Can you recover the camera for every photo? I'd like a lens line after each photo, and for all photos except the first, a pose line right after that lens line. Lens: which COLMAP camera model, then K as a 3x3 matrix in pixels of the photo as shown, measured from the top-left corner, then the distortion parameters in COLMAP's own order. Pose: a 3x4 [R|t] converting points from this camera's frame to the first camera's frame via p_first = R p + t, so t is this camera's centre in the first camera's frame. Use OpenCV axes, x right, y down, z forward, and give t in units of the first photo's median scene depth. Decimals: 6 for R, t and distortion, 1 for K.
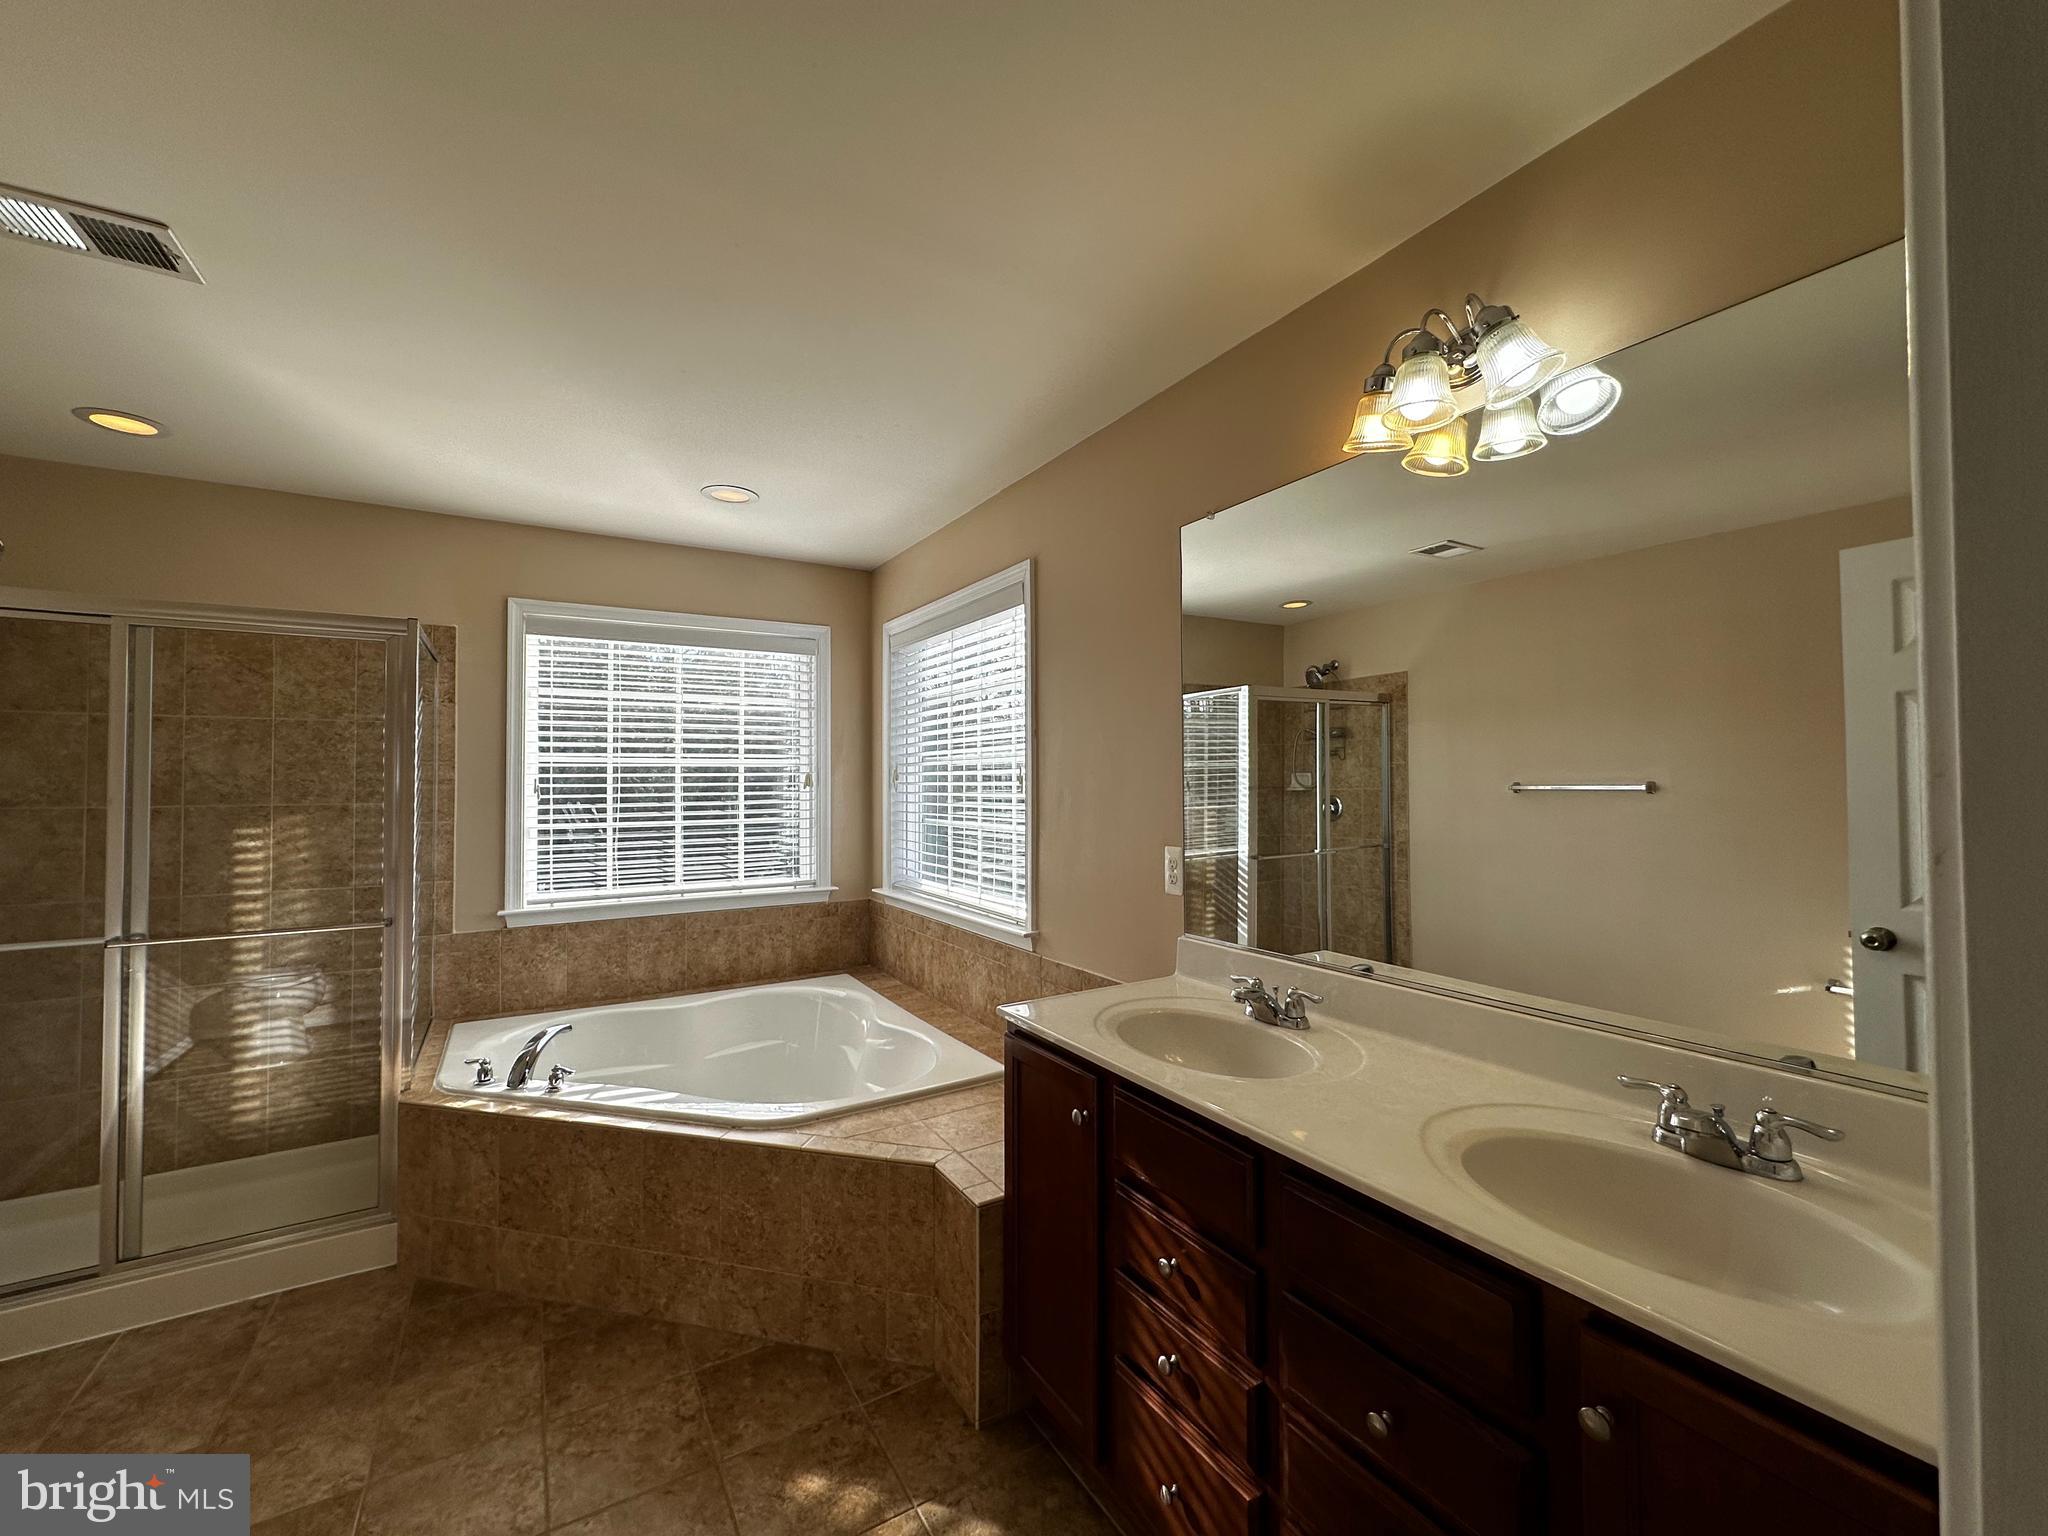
lens RADIAL K [[818.2, 0, 1023.5], [0, 818.2, 766.1], [0, 0, 1]] dist [-0.003966, 0.000662]
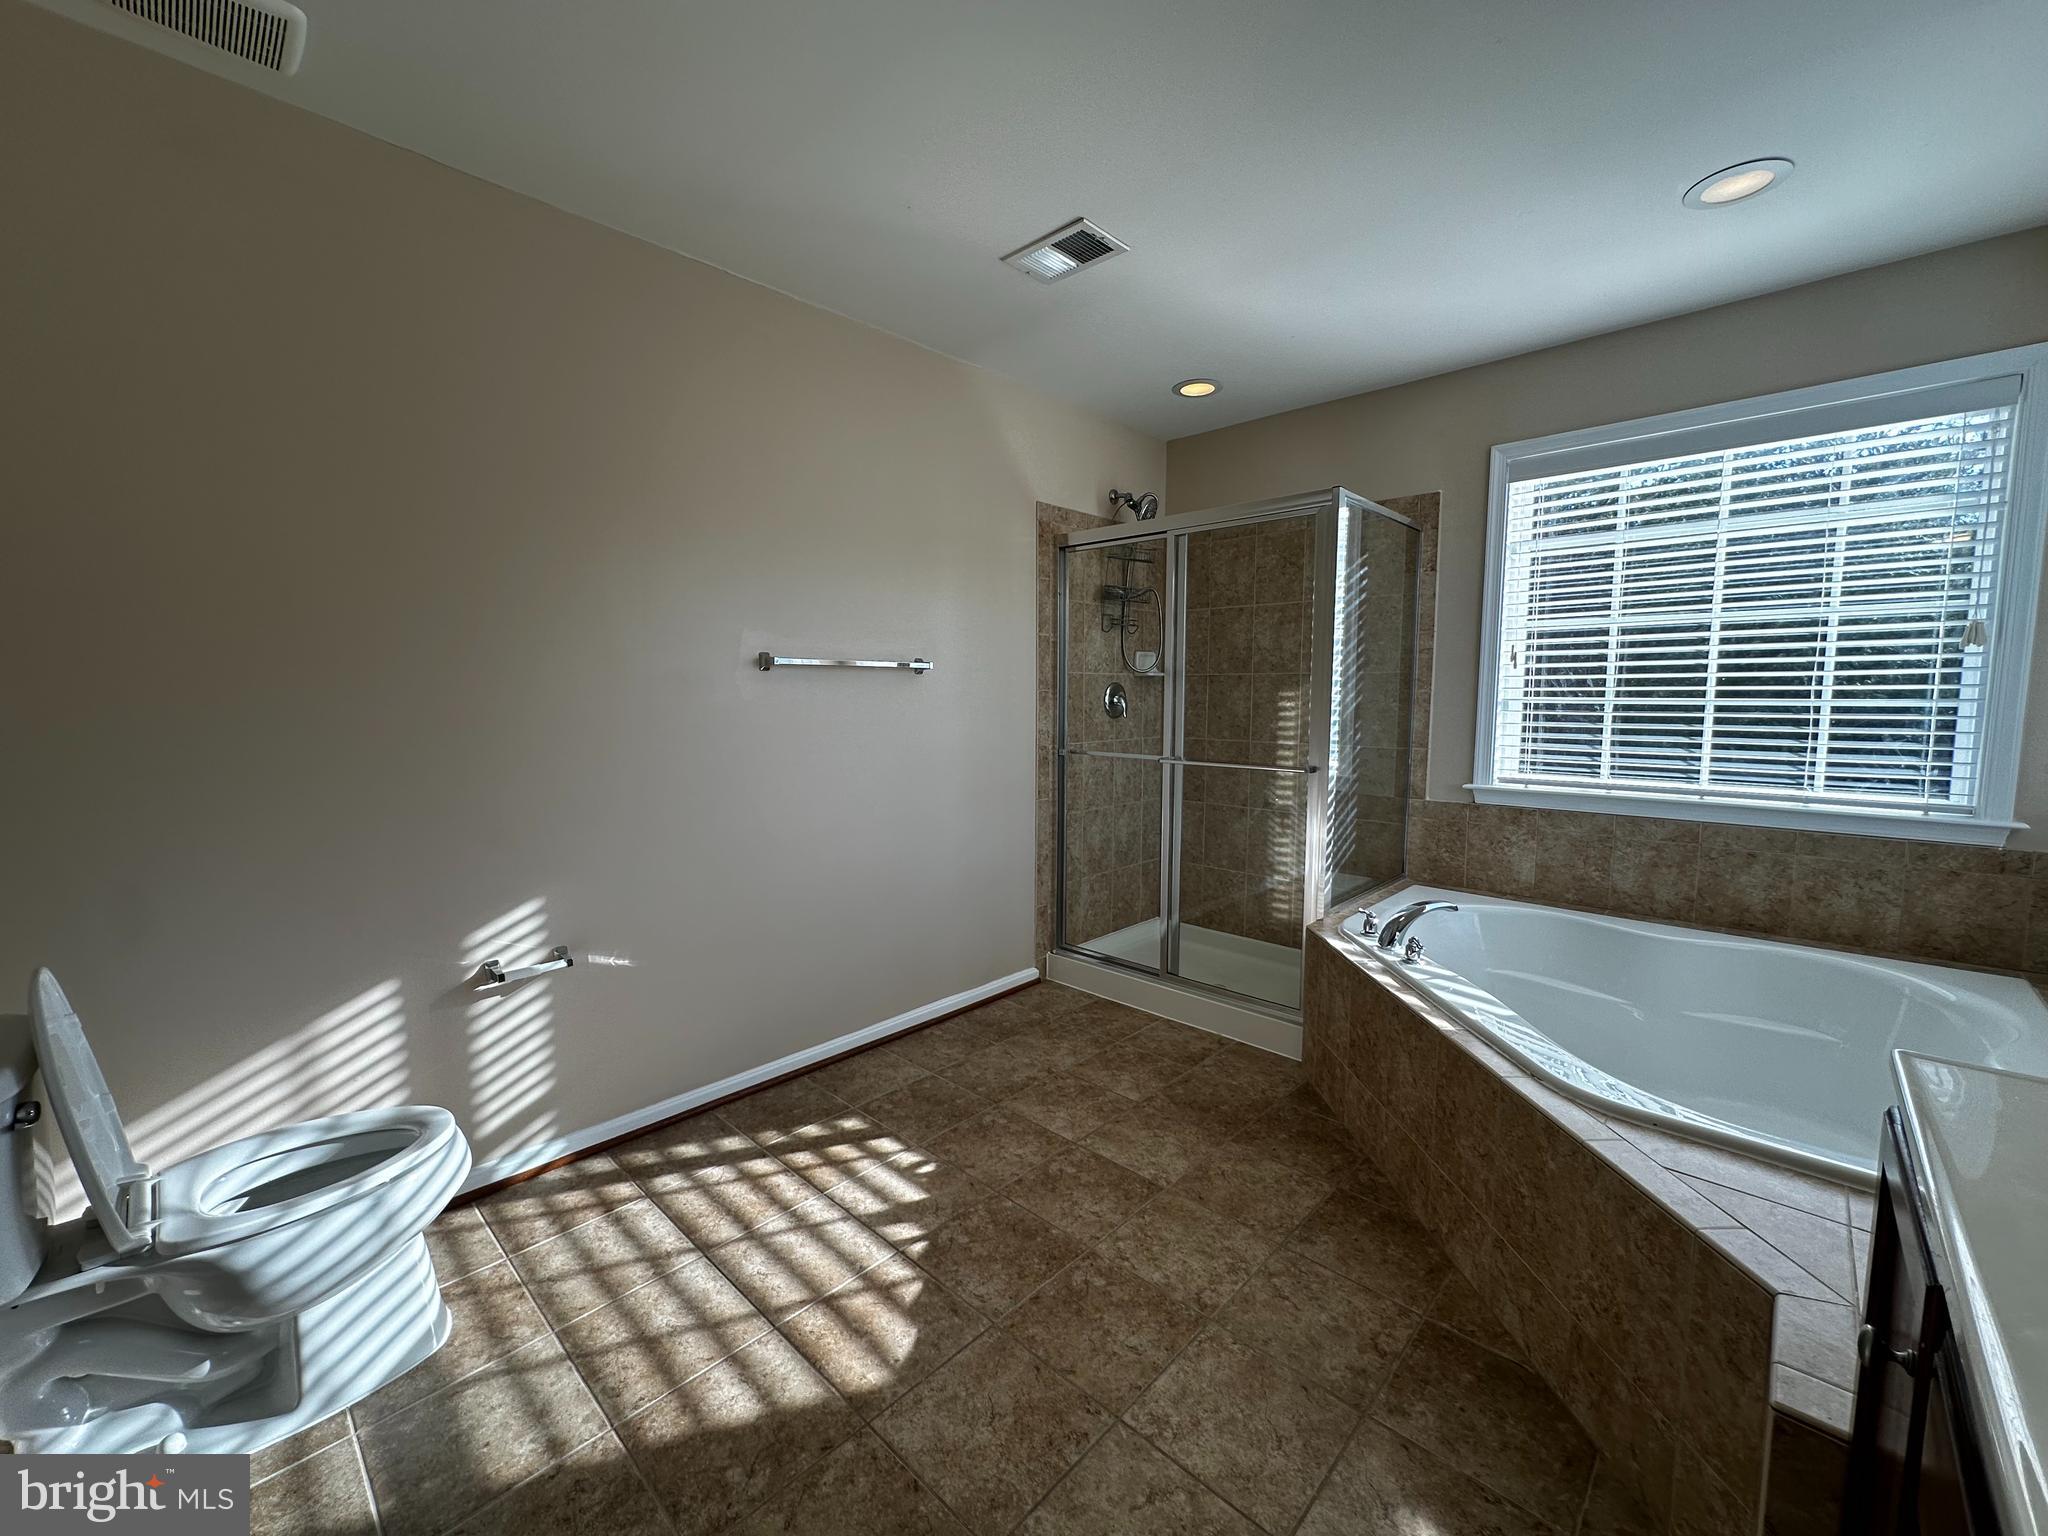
lens RADIAL K [[818.2, 0, 1023.5], [0, 818.2, 766.1], [0, 0, 1]] dist [-0.003966, 0.000662]
pose [[0.261009, 0.093587, -0.960789, 0.151299], [0.017783, 0.994654, 0.101716, 0.049762], [0.965173, -0.043634, 0.257949, 0.249871]]
